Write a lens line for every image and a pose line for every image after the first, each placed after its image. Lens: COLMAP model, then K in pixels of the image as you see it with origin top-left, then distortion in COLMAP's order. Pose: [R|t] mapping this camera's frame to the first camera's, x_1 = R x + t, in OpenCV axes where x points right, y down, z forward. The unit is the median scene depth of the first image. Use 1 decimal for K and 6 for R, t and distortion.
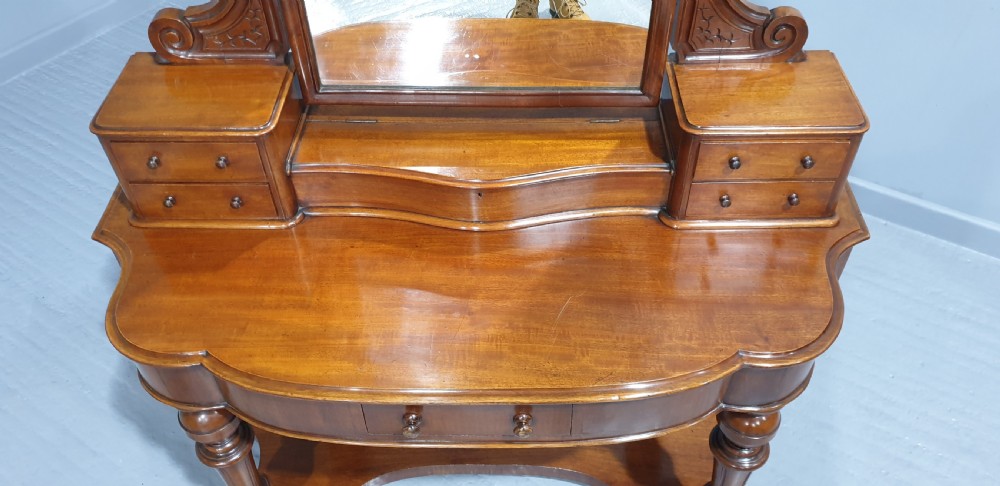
lens RADIAL K [[791.5, 0, 500.0], [0, 791.5, 243.0], [0, 0, 1]] dist [0.075940, -0.132646]
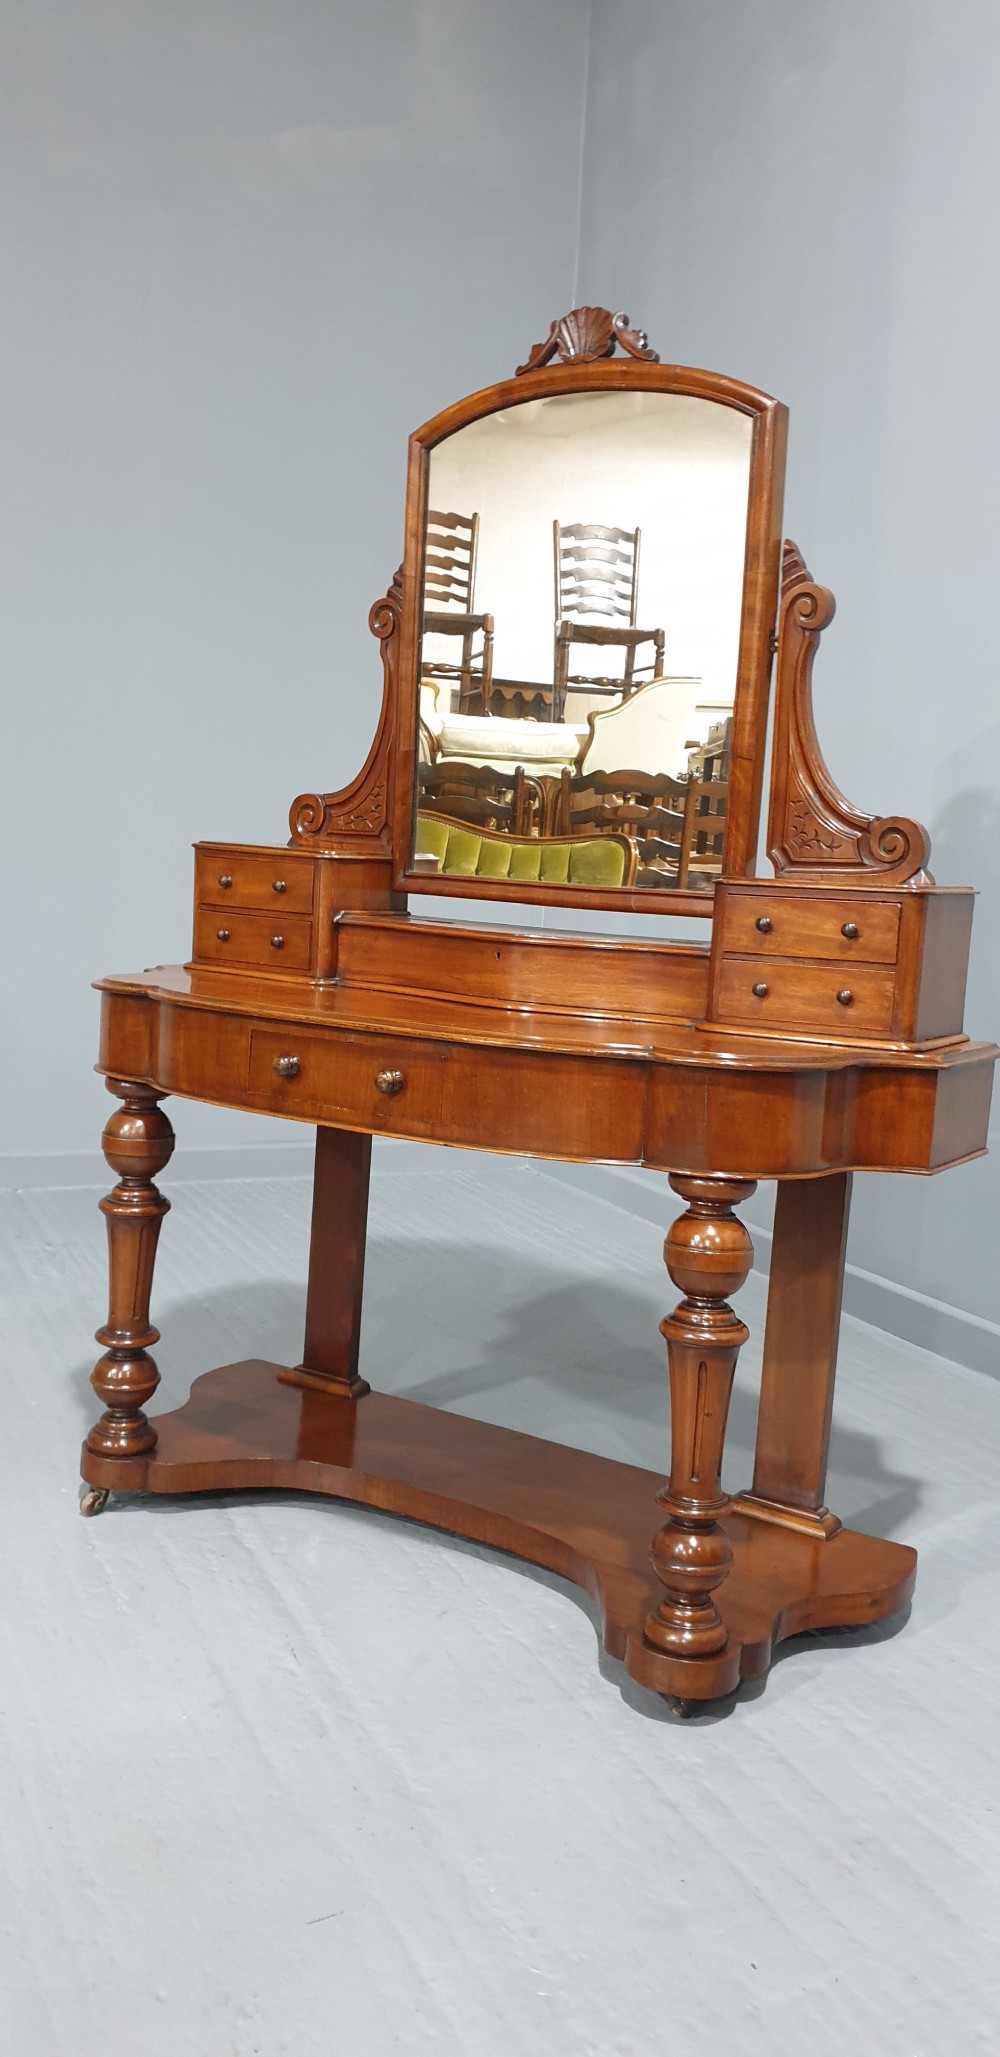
lens RADIAL K [[1628.1, 0, 498.3], [0, 1628.1, 1070.3], [0, 0, 1]] dist [0.075940, -0.132646]
pose [[0.843560, 0.130058, -0.521048, 0.903796], [-0.424270, 0.756221, -0.498121, 0.904402], [0.329243, 0.641260, 0.693098, -0.136027]]
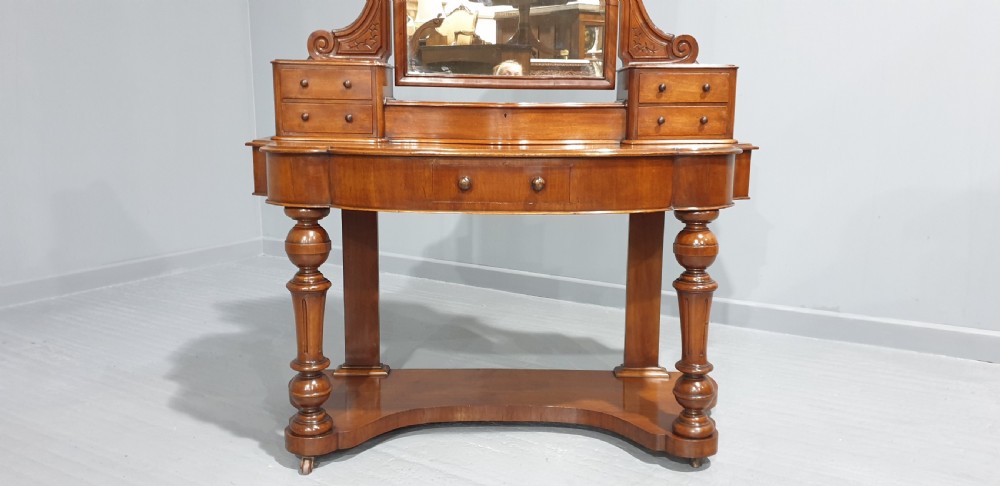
lens RADIAL K [[780.1, 0, 514.5], [0, 780.1, 247.2], [0, 0, 1]] dist [0.168669, -0.366886]
pose [[0.999449, 0.014620, 0.029794, -0.049806], [0.004888, 0.823094, -0.567884, 1.035492], [-0.032825, 0.567717, 0.822569, -0.131721]]
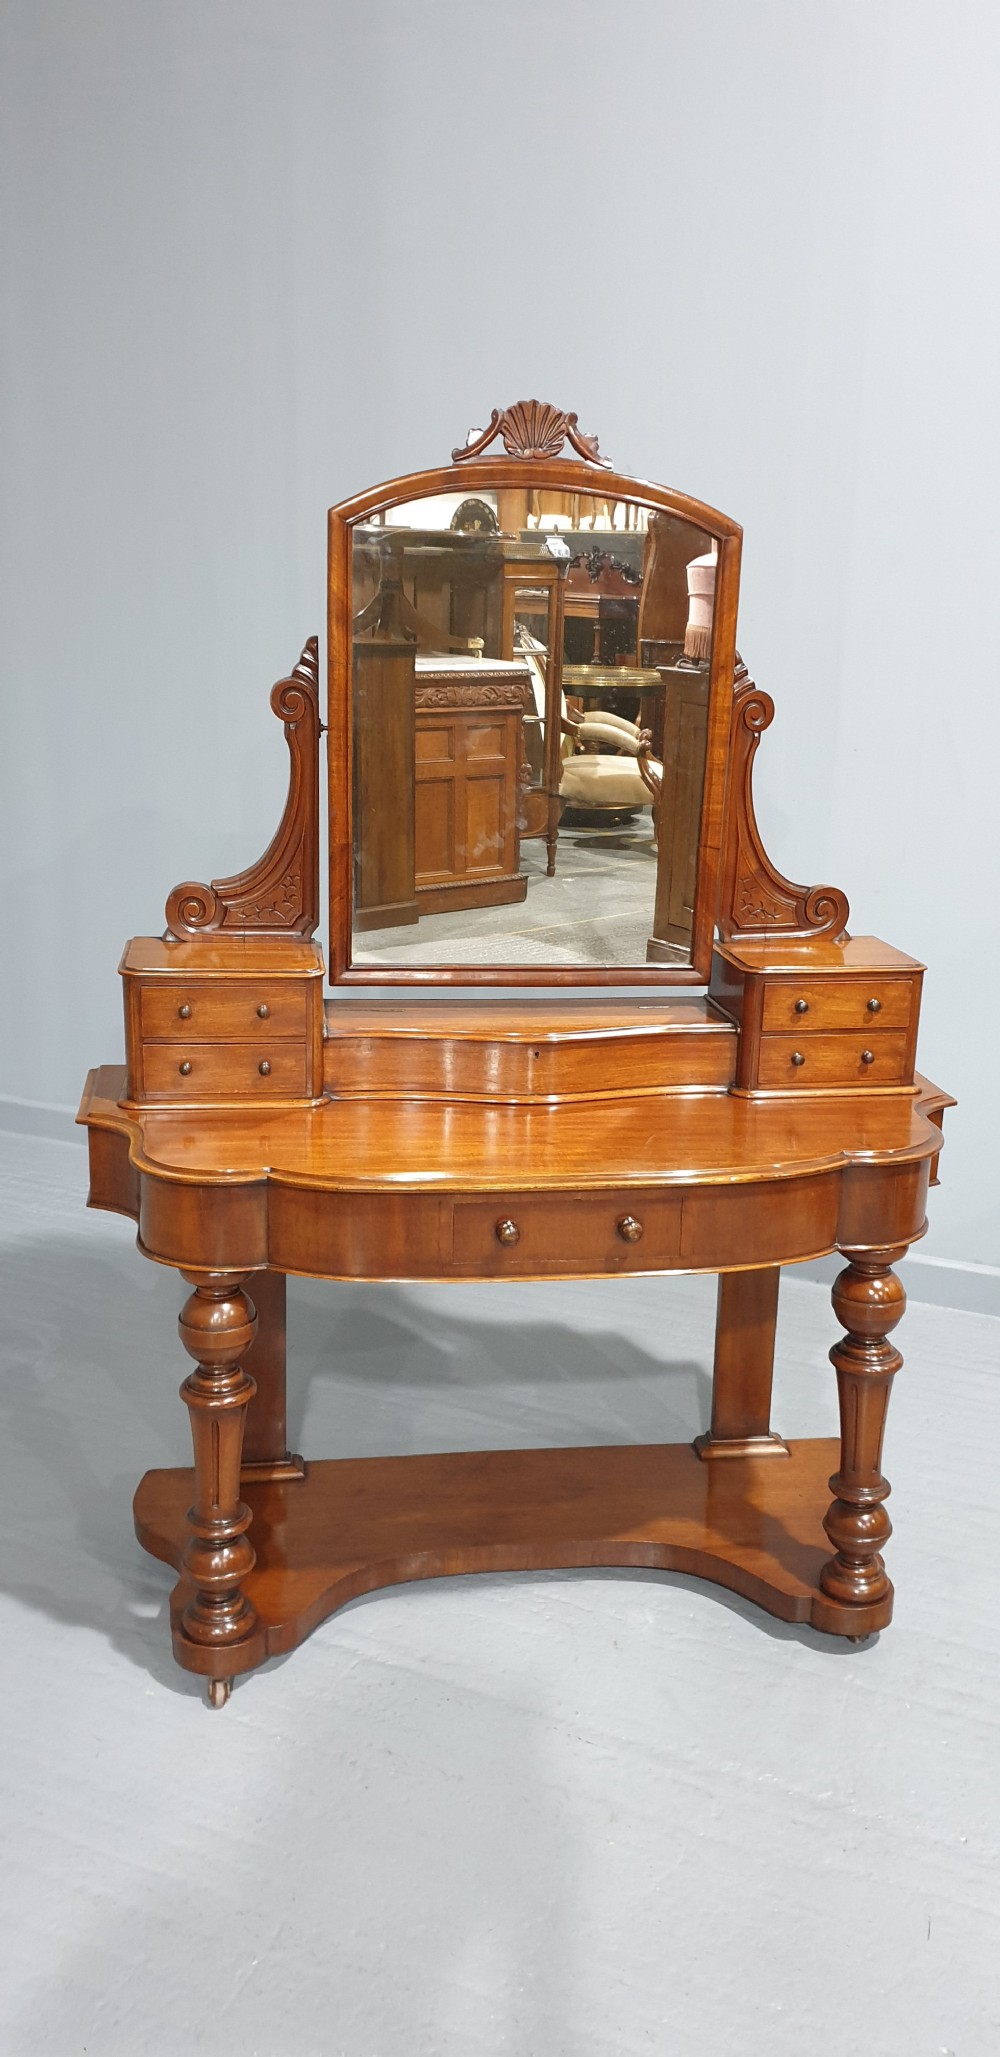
lens RADIAL K [[1580.0, 0, 508.5], [0, 1580.0, 1050.3], [0, 0, 1]] dist [0.257081, -0.491380]
pose [[0.985927, -0.005436, 0.167090, -0.359153], [0.085317, 0.875883, -0.474921, 0.789400], [-0.143770, 0.482492, 0.864020, -0.561050]]
